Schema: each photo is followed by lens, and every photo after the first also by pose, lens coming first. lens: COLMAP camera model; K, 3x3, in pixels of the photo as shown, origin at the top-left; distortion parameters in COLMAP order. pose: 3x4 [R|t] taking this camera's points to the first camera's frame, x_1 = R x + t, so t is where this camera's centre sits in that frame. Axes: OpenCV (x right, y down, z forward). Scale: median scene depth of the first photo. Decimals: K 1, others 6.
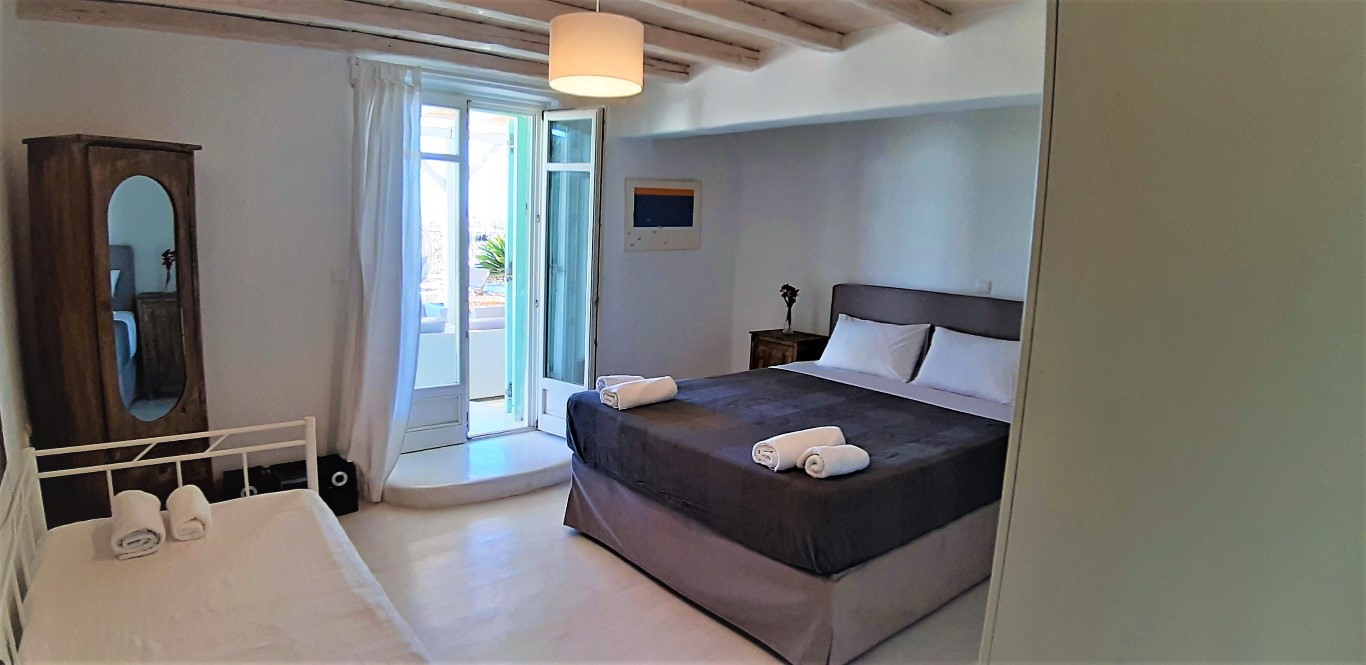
lens RADIAL K [[715.3, 0, 683.0], [0, 715.3, 332.5], [0, 0, 1]] dist [0.001814, 0.000023]
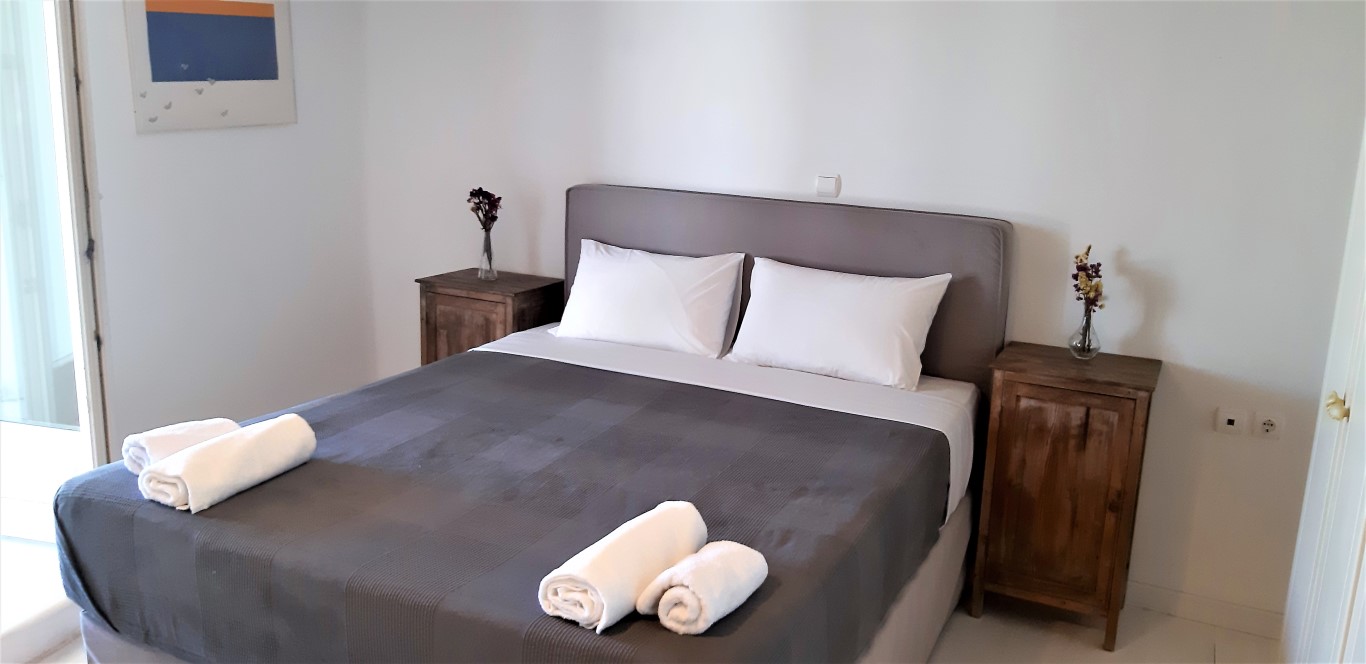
lens RADIAL K [[1038.8, 0, 683.0], [0, 1038.8, 332.0], [0, 0, 1]] dist [0.002510, -0.005023]
pose [[0.910861, -0.099093, 0.400640, -0.050248], [0.055182, 0.991273, 0.119721, -0.054666], [-0.409007, -0.086941, 0.908380, 0.251571]]
